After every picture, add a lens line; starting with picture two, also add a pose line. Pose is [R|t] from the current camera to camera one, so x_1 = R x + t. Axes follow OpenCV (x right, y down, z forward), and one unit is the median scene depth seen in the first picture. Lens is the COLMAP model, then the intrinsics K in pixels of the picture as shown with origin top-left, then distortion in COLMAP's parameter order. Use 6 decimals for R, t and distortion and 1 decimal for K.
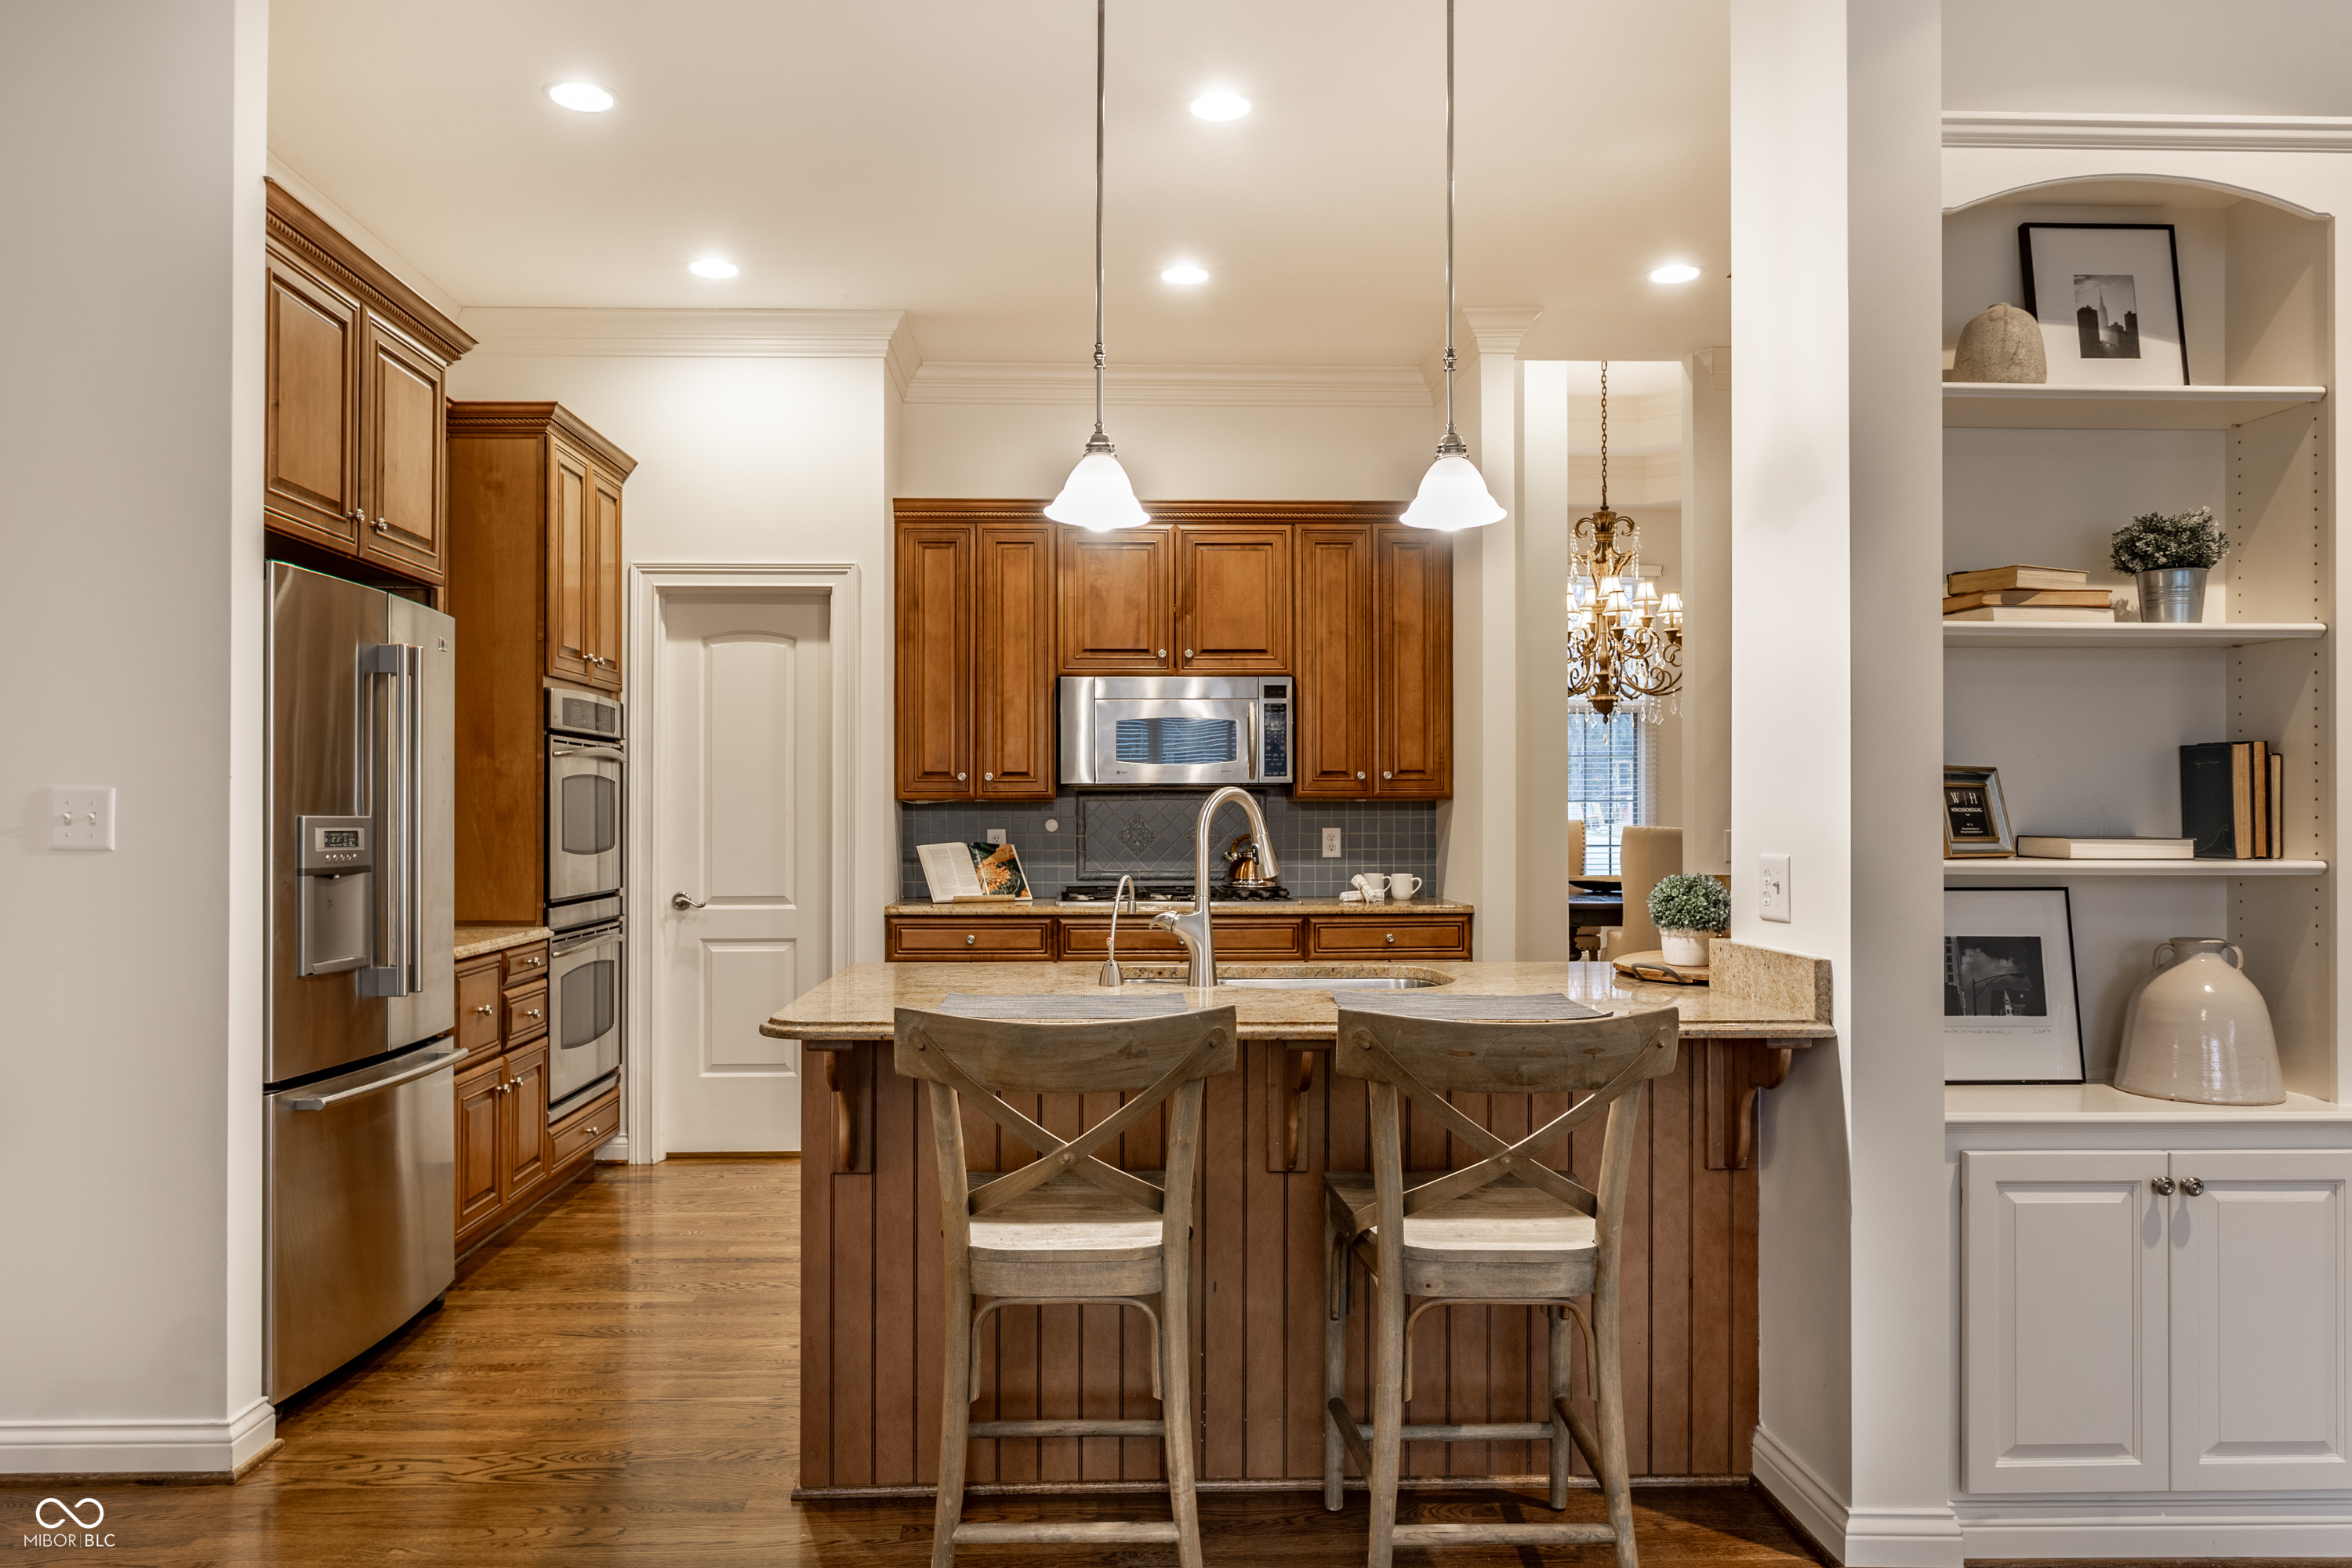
lens RADIAL K [[1593.5, 0, 1116.2], [0, 1593.5, 797.1], [0, 0, 1]] dist [0.000033, 0.000054]
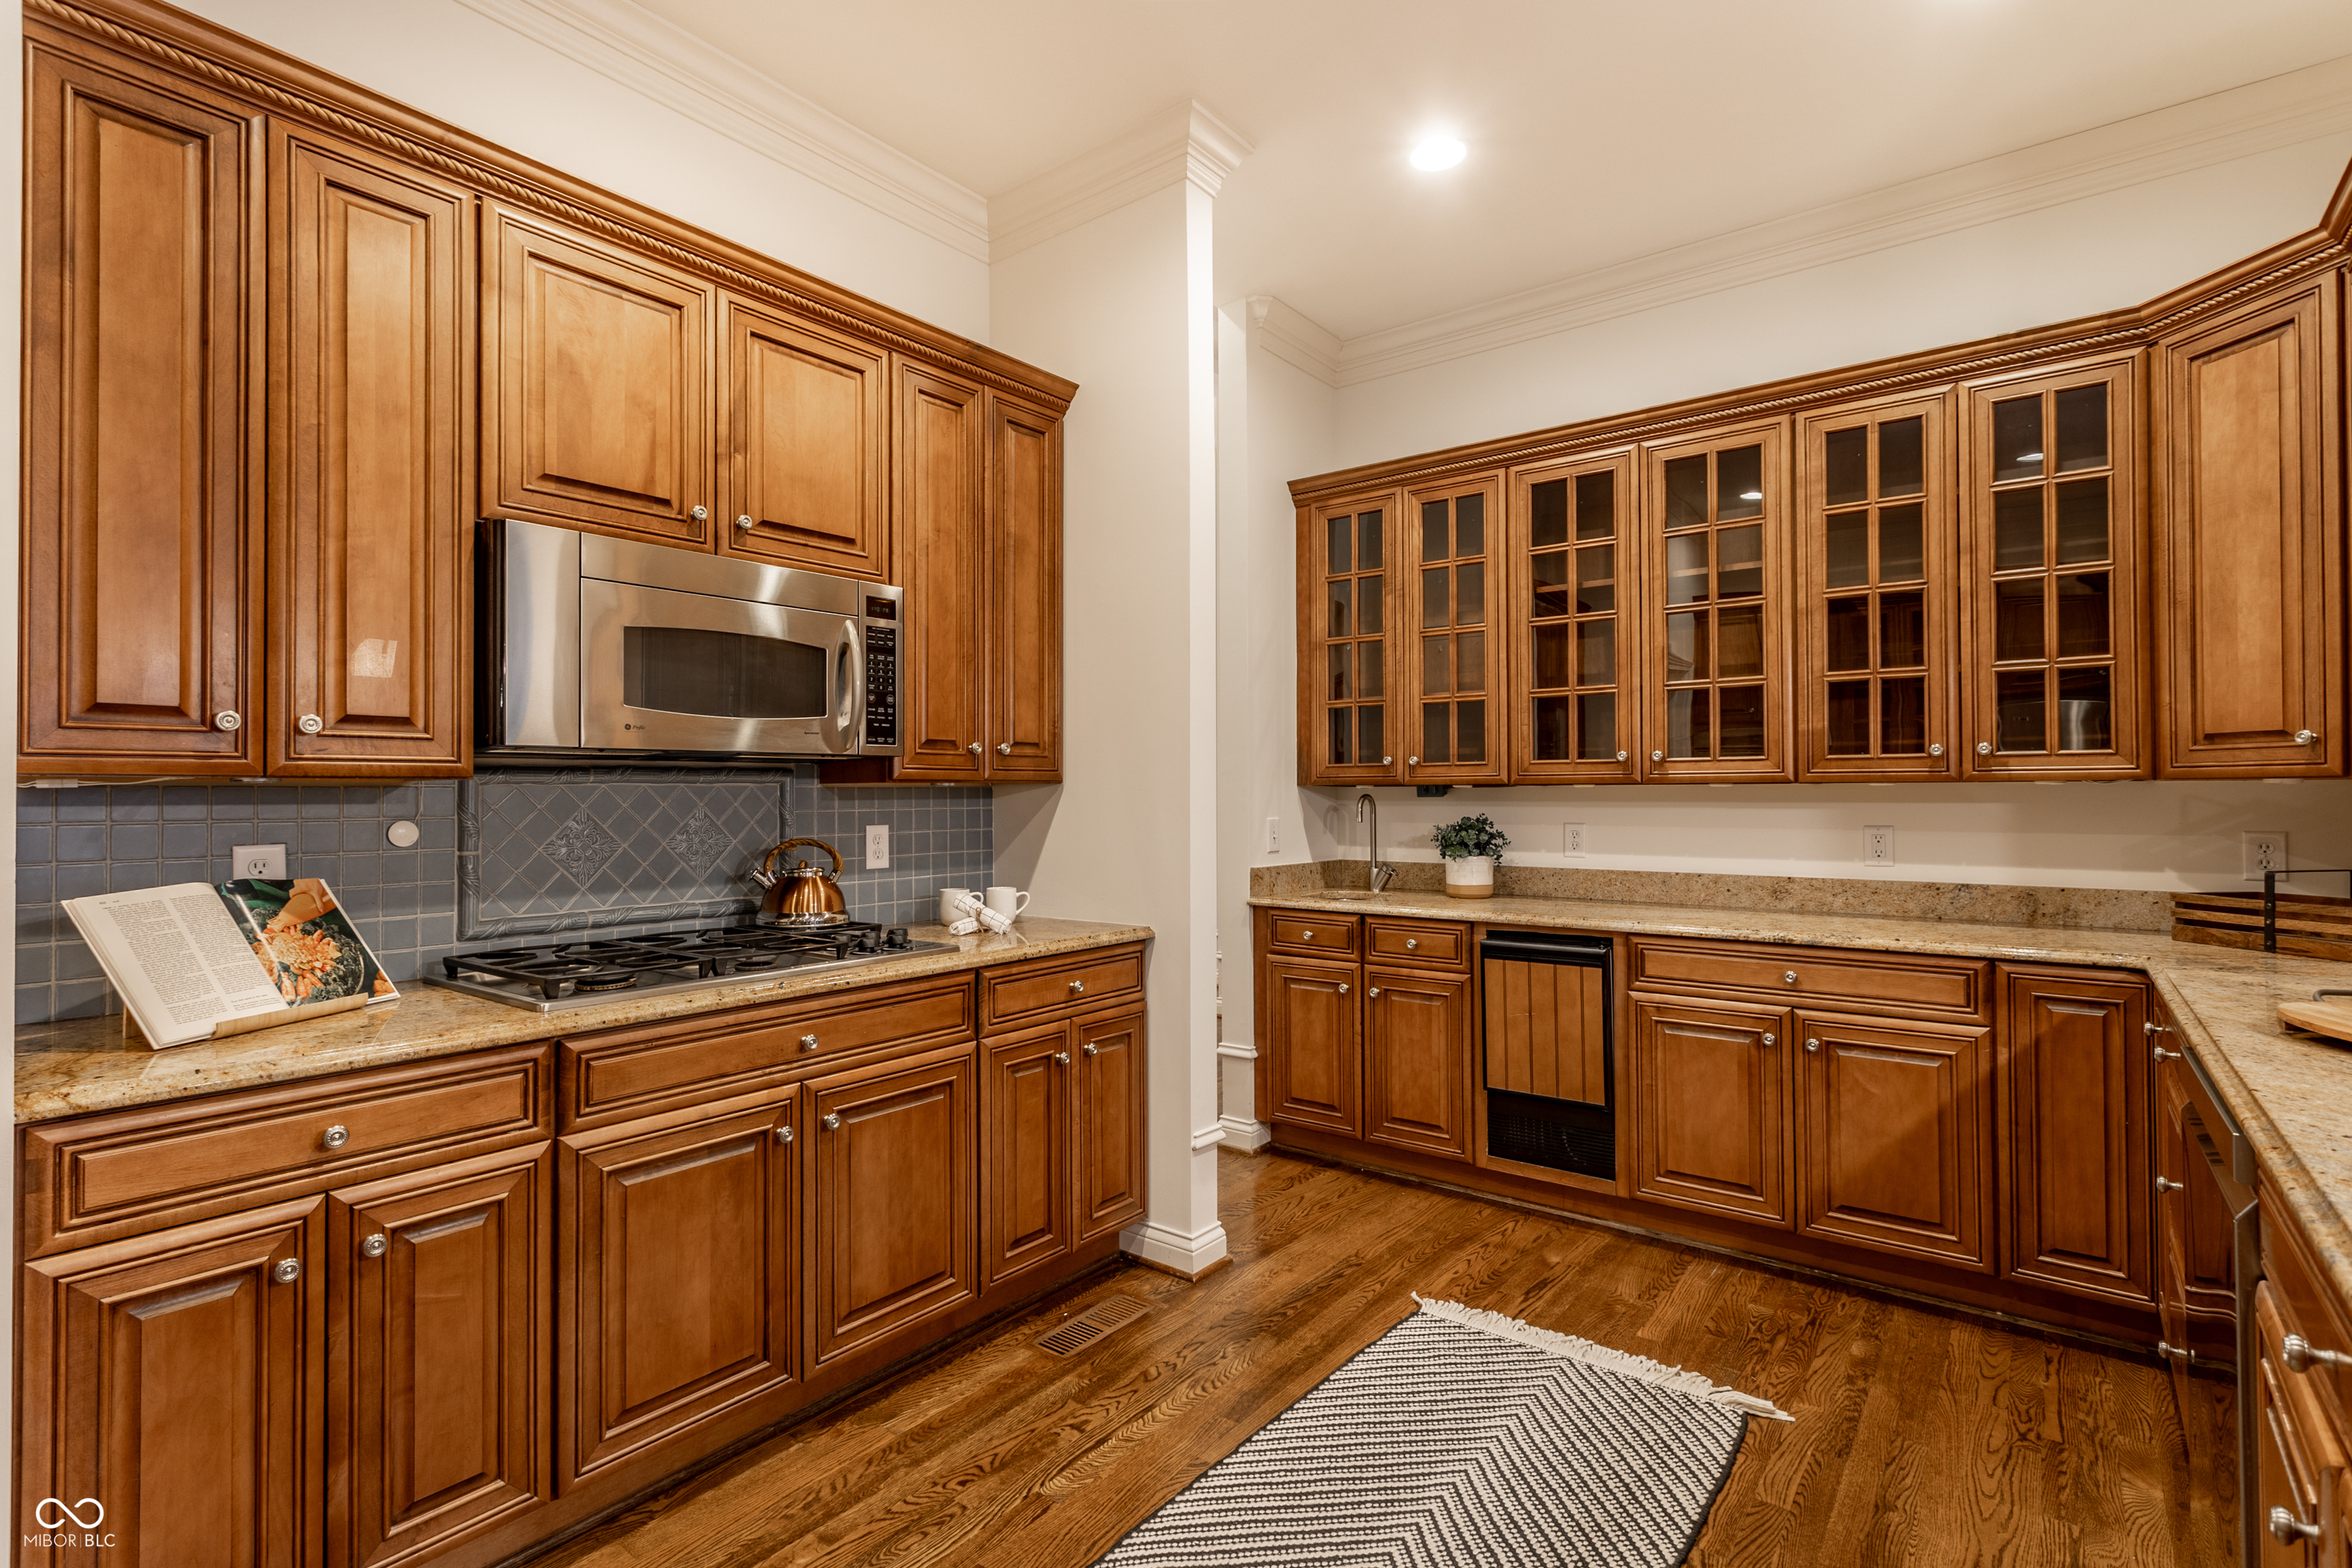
lens RADIAL K [[1125.2, 0, 1176.0], [0, 1125.2, 784.0], [0, 0, 1]] dist [0.002213, 0.001124]
pose [[0.634374, 0.005342, 0.773008, -0.164408], [-0.001458, 0.999983, -0.005714, 0.004497], [-0.773025, 0.002498, 0.634371, 0.629614]]
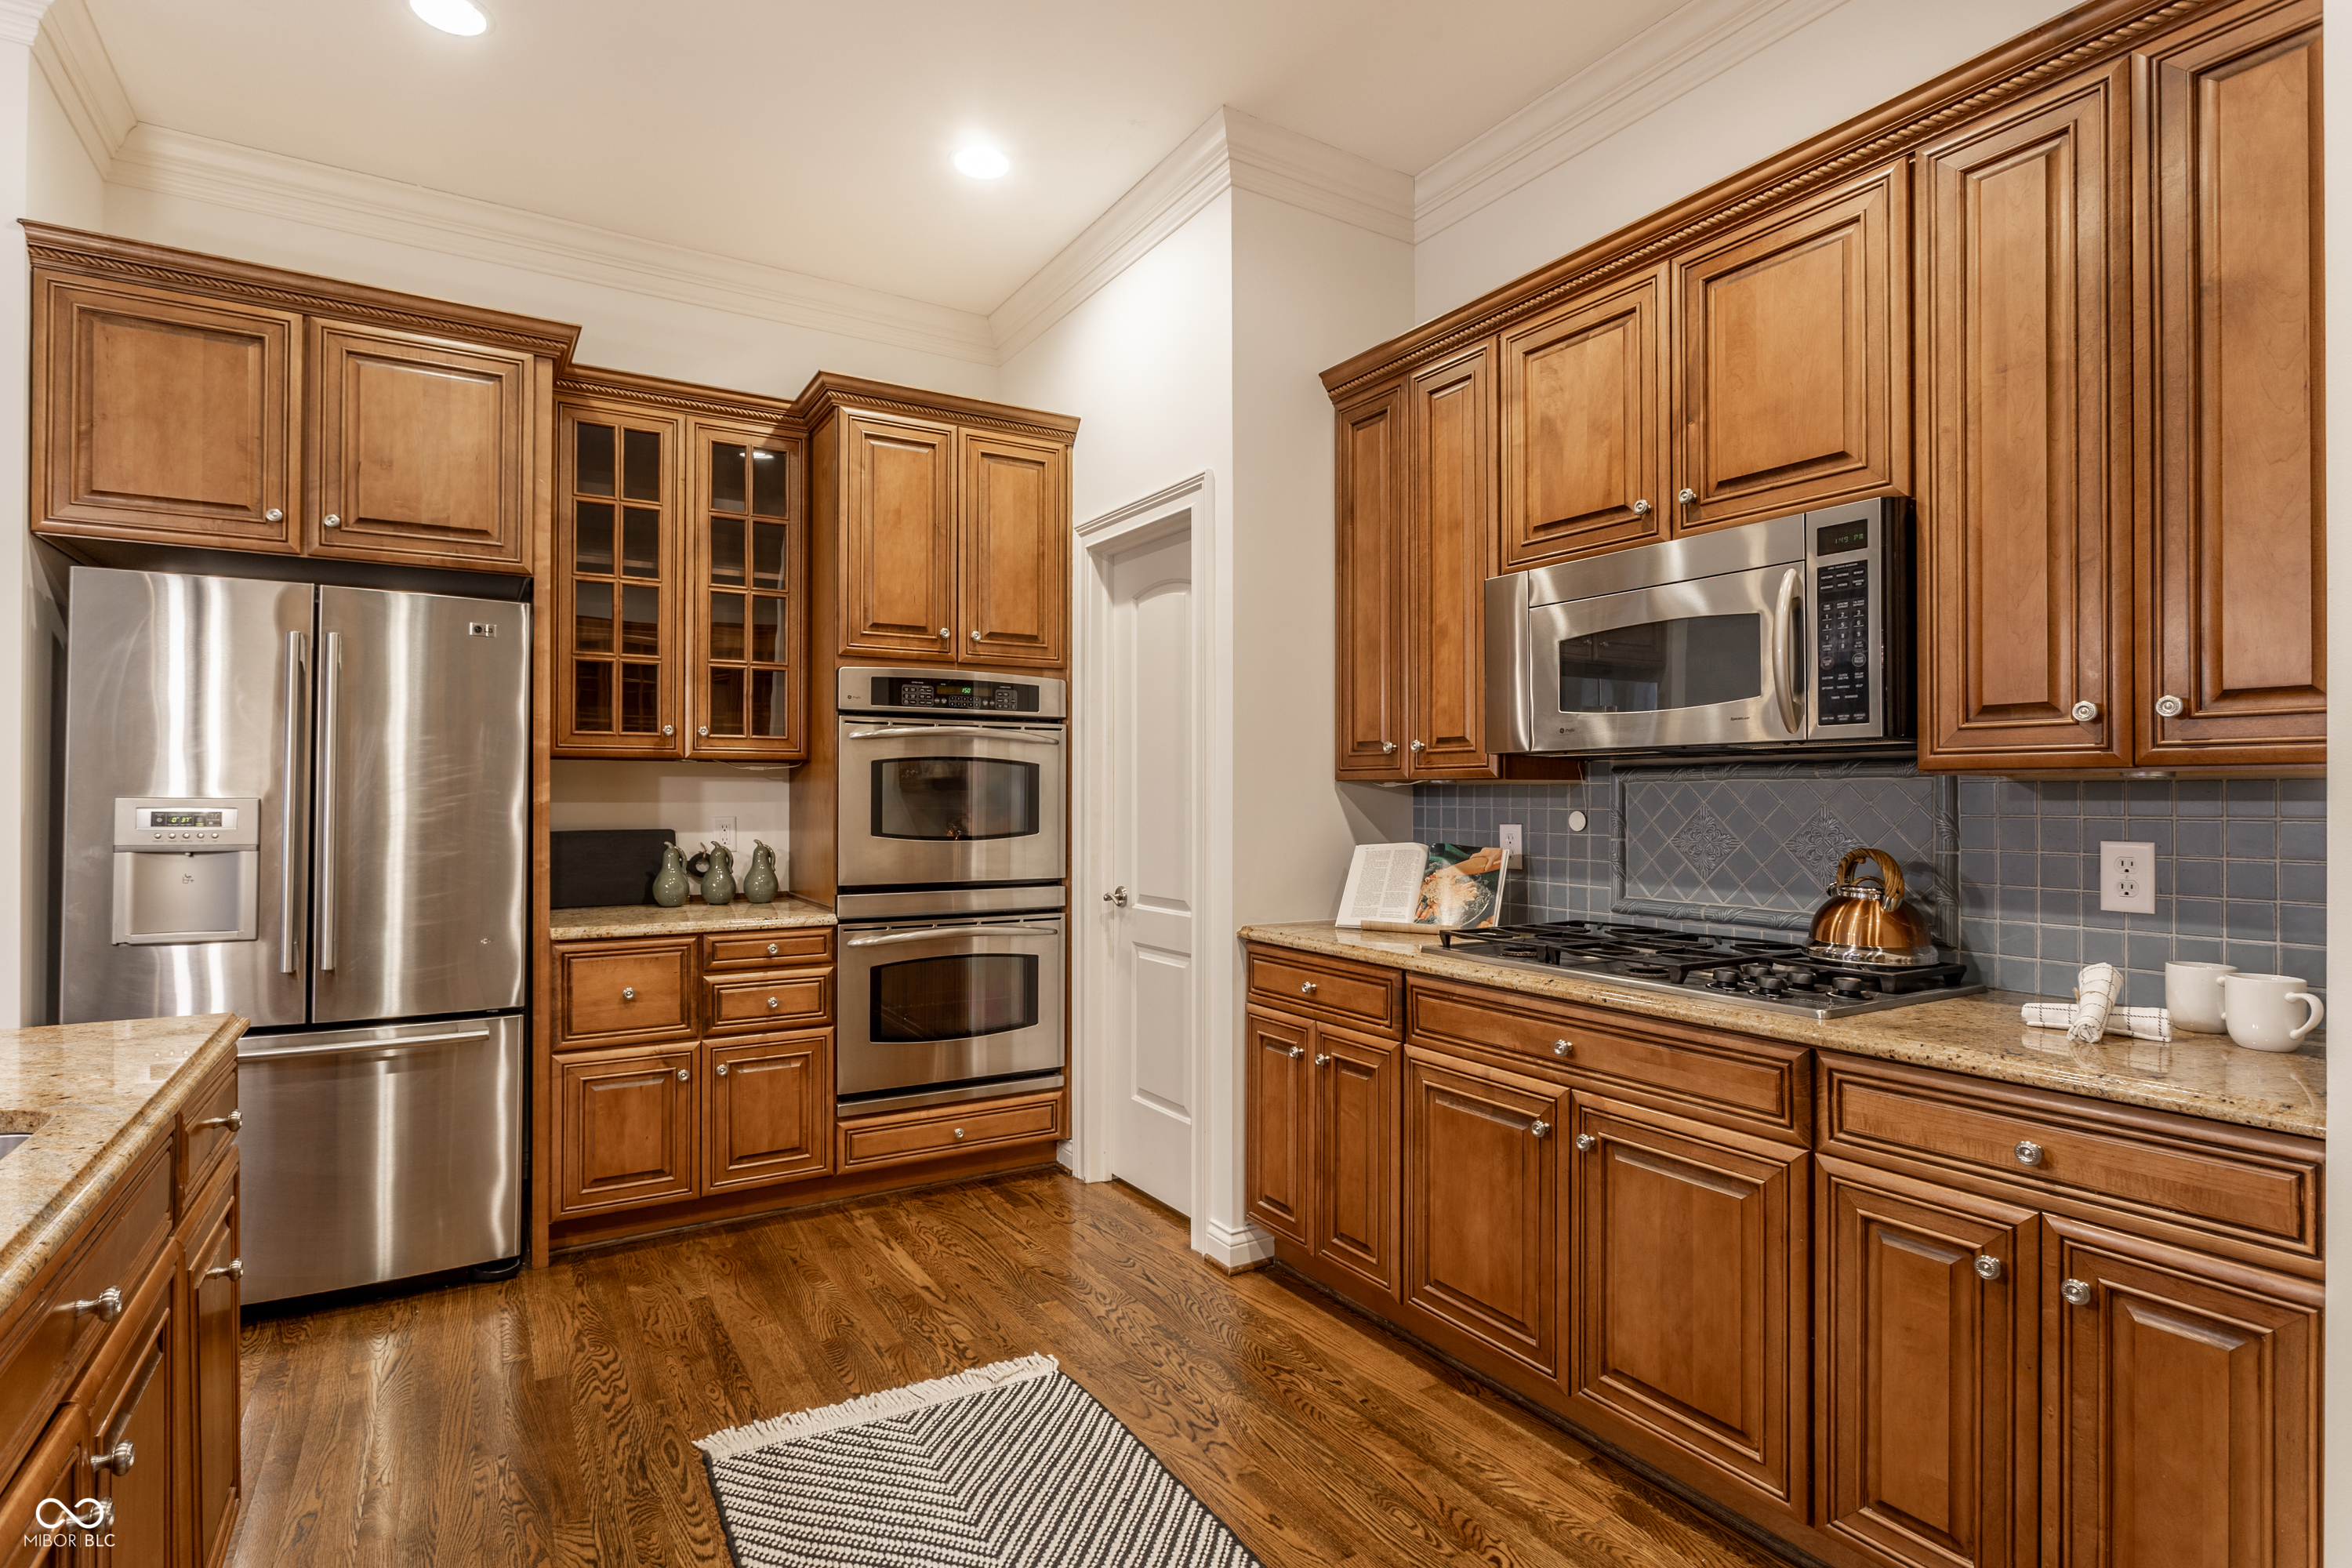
lens RADIAL K [[1159.3, 0, 1167.5], [0, 1159.3, 790.3], [0, 0, 1]] dist [-0.006258, 0.000571]
pose [[0.499527, -0.000762, -0.866298, 0.287423], [0.004124, 0.999990, 0.001499, 0.004544], [0.866289, -0.004321, 0.499525, 0.664056]]
